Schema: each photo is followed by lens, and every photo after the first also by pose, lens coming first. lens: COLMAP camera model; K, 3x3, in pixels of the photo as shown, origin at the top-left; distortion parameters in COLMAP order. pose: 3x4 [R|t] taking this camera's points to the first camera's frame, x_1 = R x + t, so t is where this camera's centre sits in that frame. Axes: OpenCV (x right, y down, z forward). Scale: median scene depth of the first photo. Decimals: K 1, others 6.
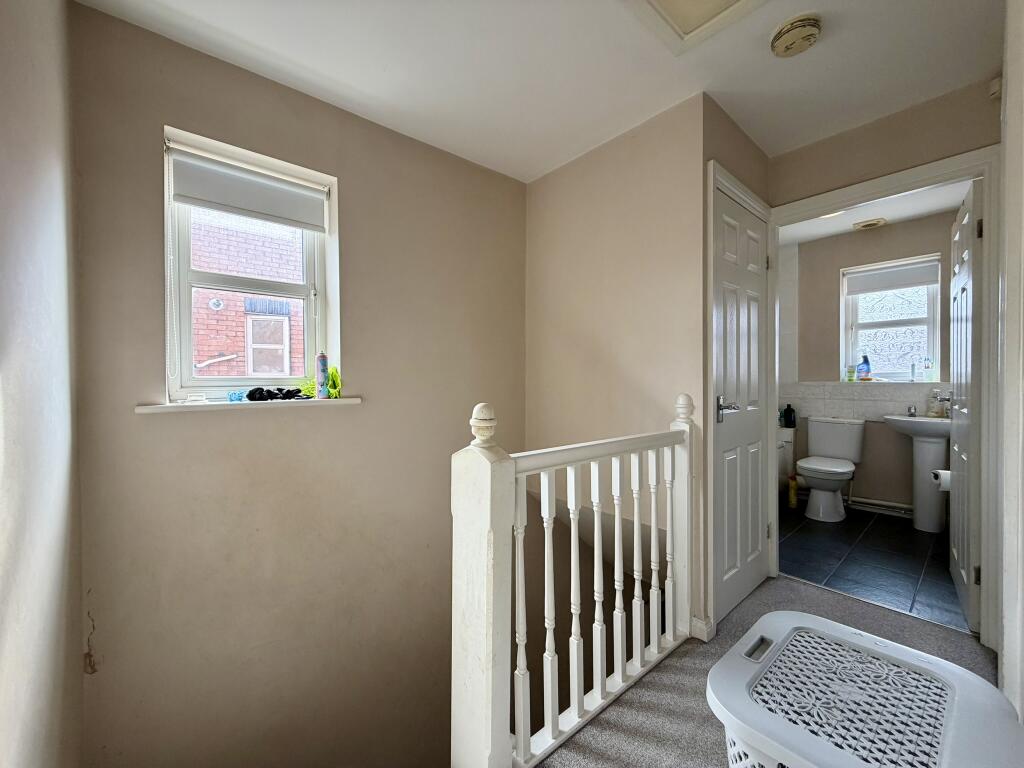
lens RADIAL K [[406.0, 0, 515.4], [0, 406.0, 383.6], [0, 0, 1]] dist [0.000306, -0.000391]
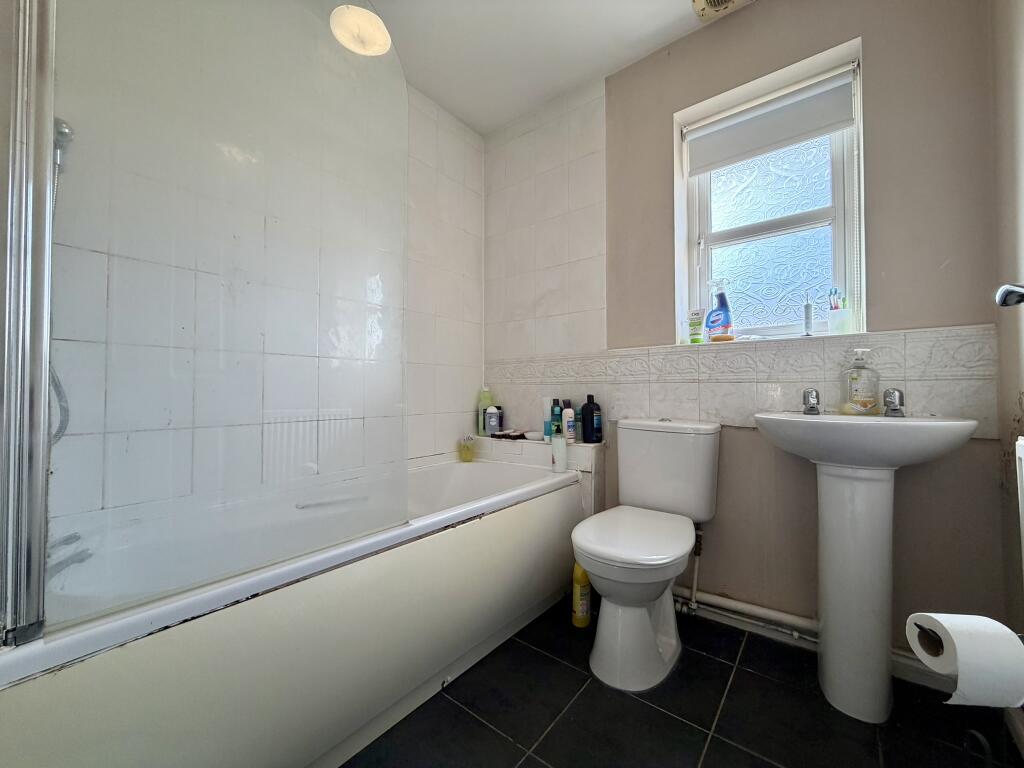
lens RADIAL K [[406.0, 0, 510.6], [0, 406.0, 384.9], [0, 0, 1]] dist [0.000306, -0.000391]
pose [[0.982042, -0.001545, 0.188654, 0.534295], [0.004757, 0.999851, -0.016576, 0.051276], [-0.188601, 0.017176, 0.981904, 0.584633]]
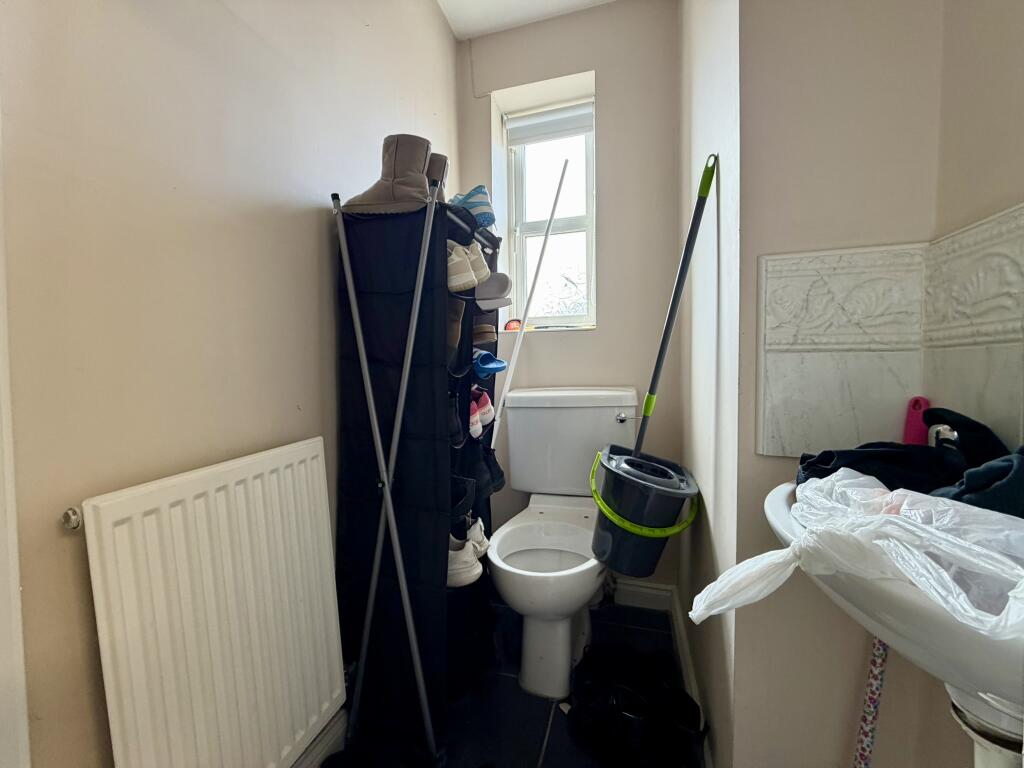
lens RADIAL K [[406.0, 0, 509.3], [0, 406.0, 382.3], [0, 0, 1]] dist [0.000306, -0.000391]
pose [[0.830808, -0.001864, 0.556555, 0.564989], [0.001672, 0.999998, 0.000853, 0.052015], [-0.556556, 0.000222, 0.830810, 0.613629]]
